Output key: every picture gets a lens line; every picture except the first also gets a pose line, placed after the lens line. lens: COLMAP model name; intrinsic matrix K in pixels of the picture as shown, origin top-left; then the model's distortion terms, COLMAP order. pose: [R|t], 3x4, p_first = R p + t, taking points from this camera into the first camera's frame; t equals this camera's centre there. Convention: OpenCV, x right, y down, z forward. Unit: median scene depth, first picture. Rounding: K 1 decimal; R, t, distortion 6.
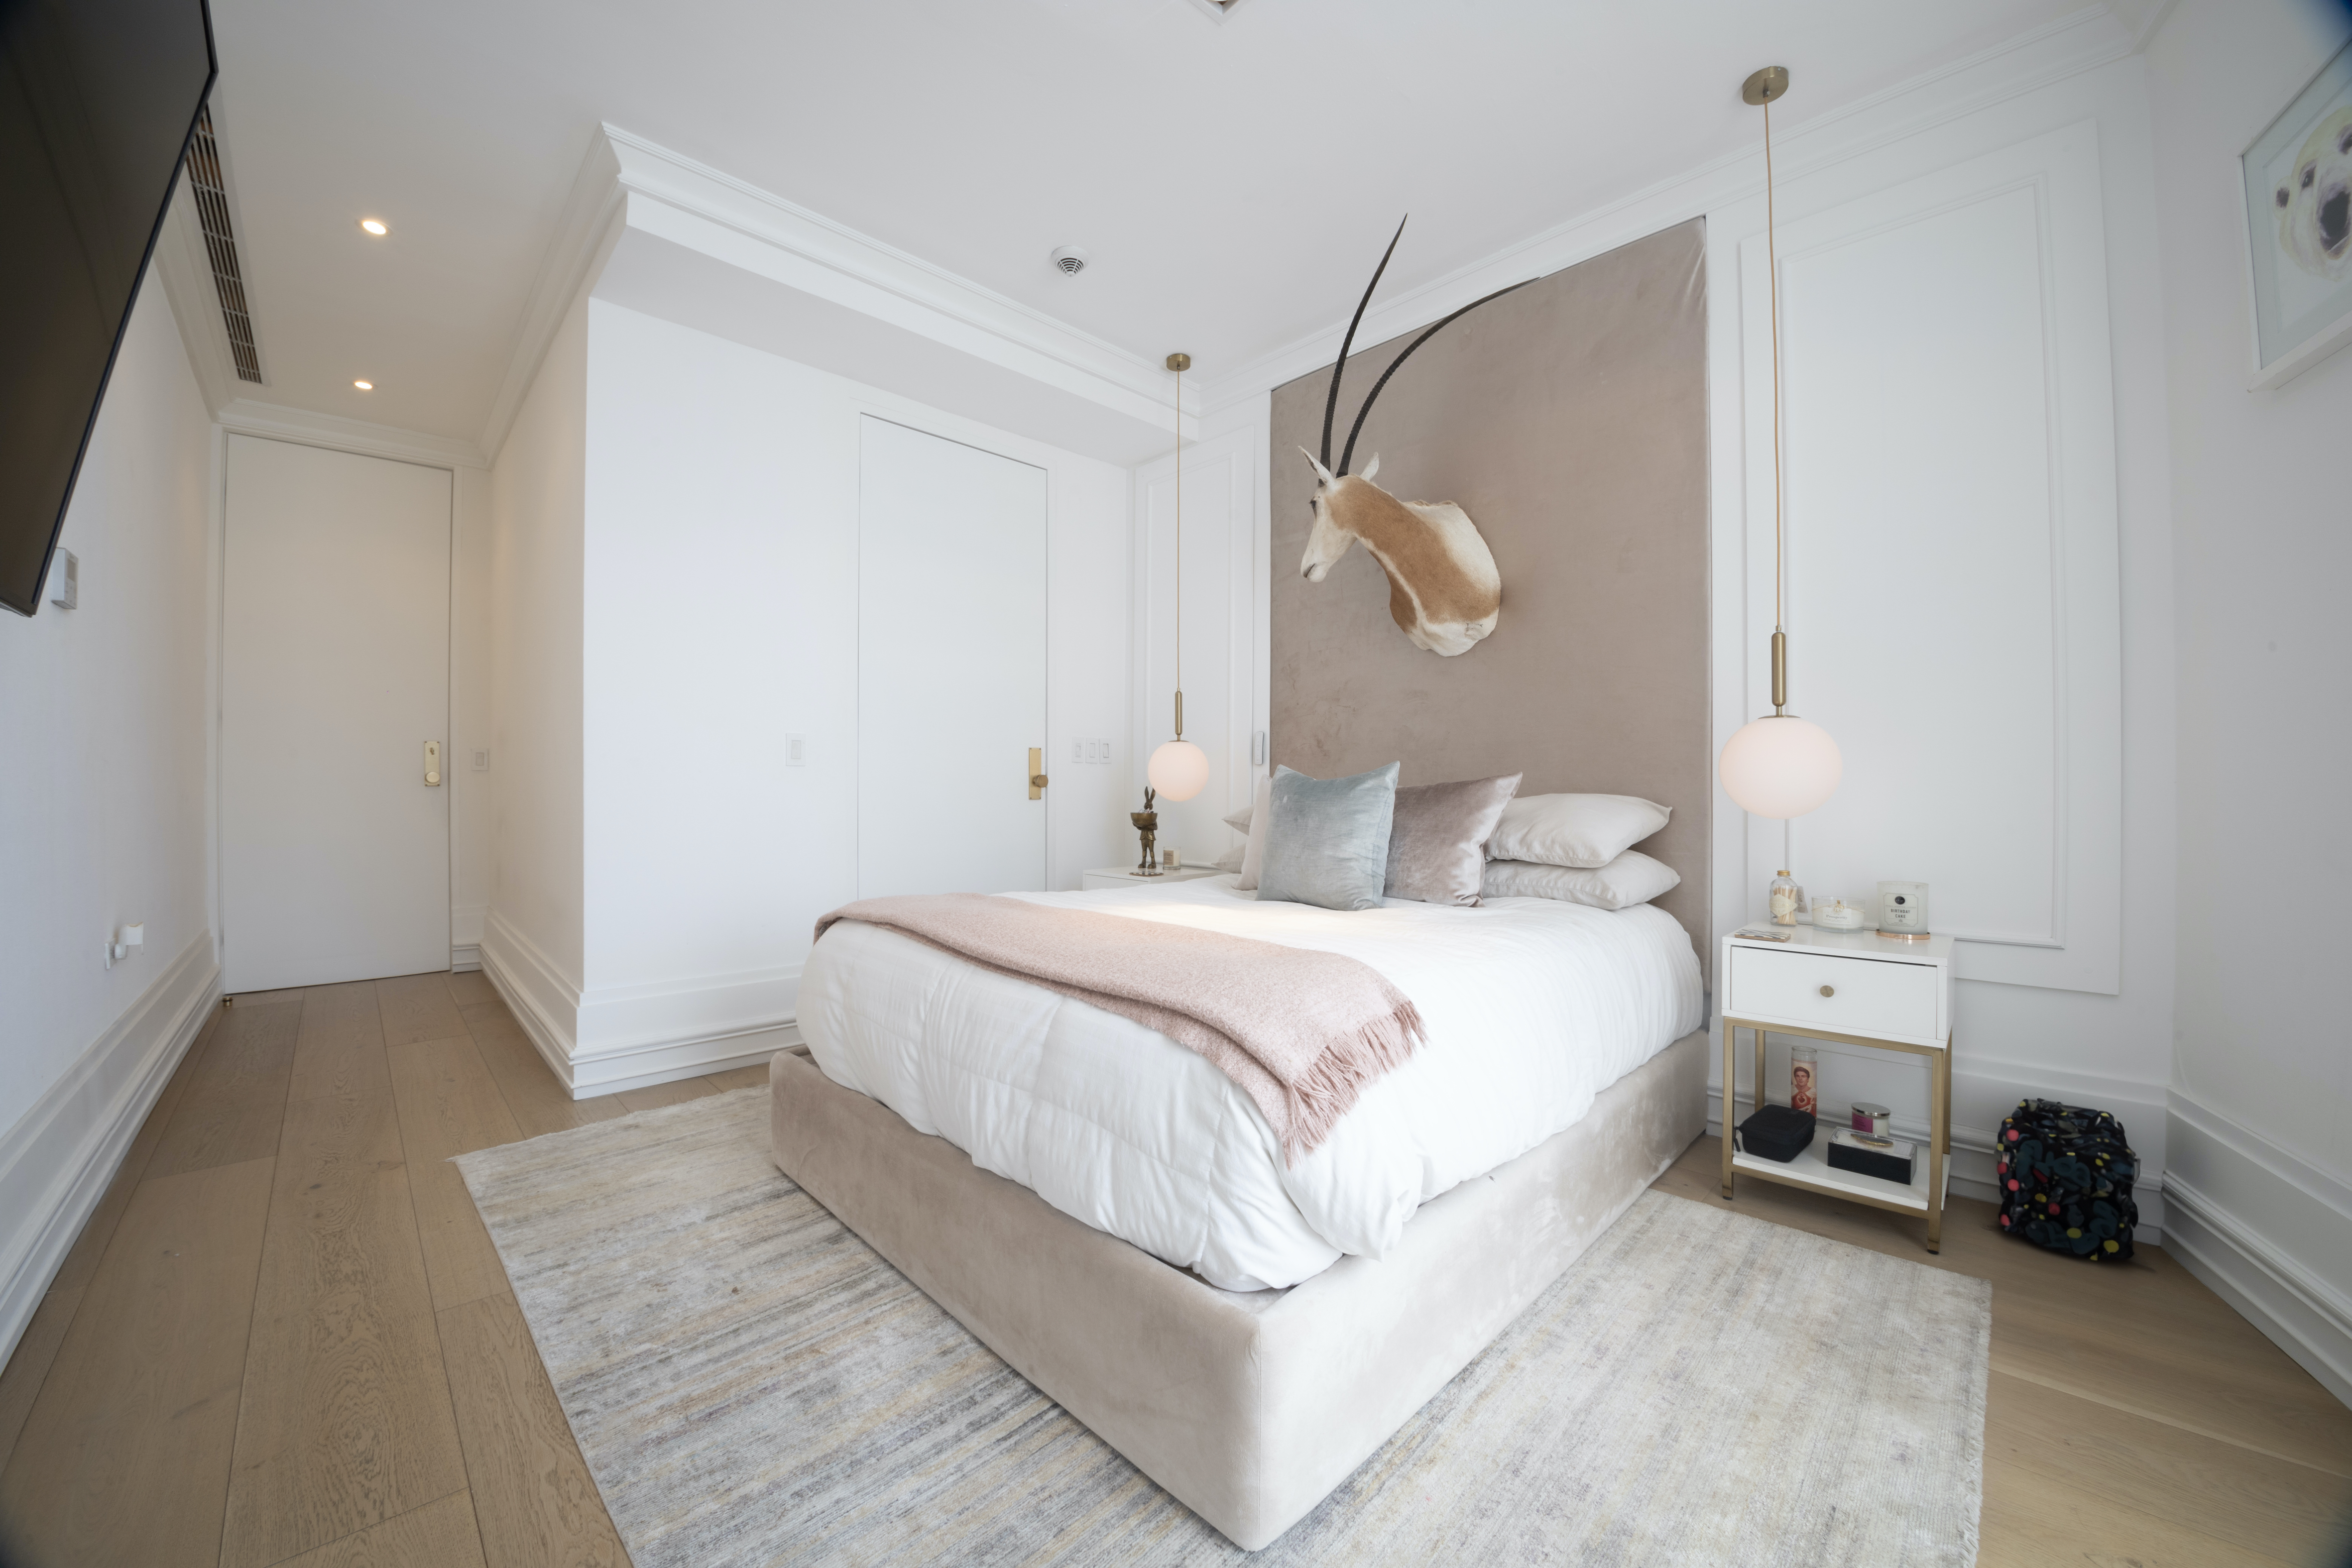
lens RADIAL K [[847.9, 0, 1182.4], [0, 847.9, 780.4], [0, 0, 1]] dist [-0.030463, -0.001666]
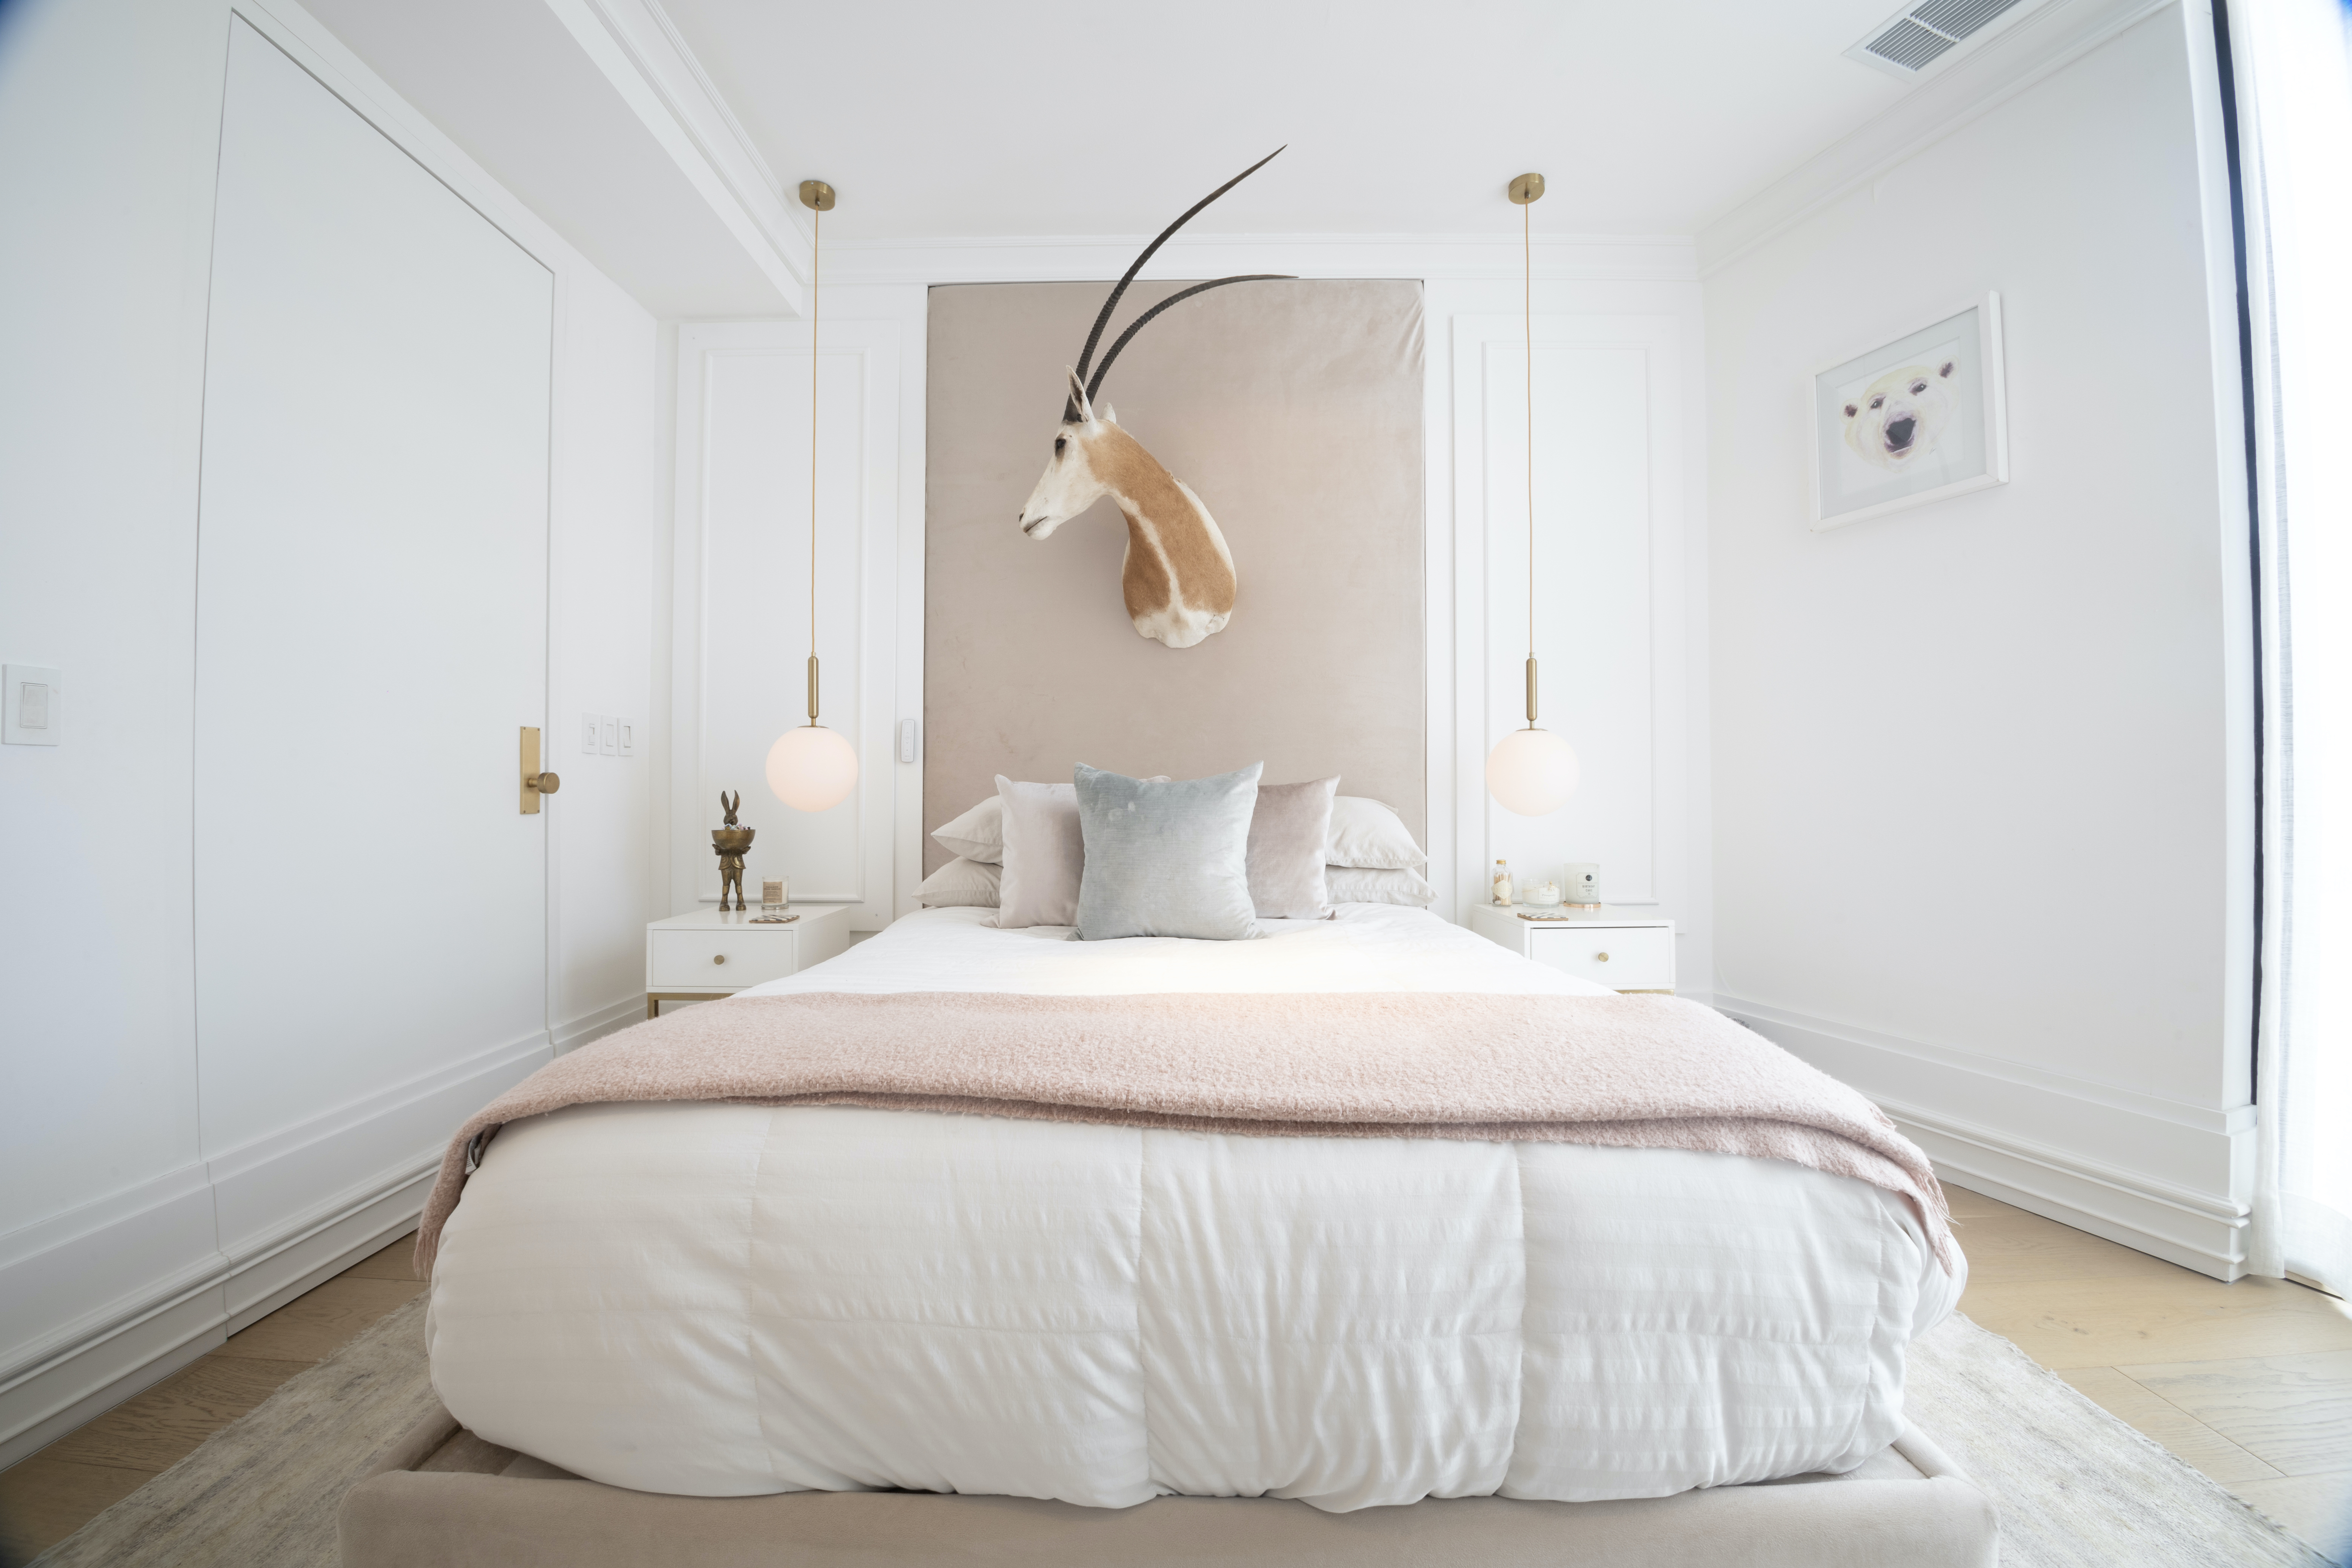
lens RADIAL K [[847.9, 0, 1166.6], [0, 847.9, 785.1], [0, 0, 1]] dist [-0.030463, -0.001666]
pose [[0.722516, 0.000754, 0.691354, -0.425009], [-0.002142, 0.999997, 0.001148, 0.001467], [-0.691351, -0.002310, 0.722515, 0.438750]]
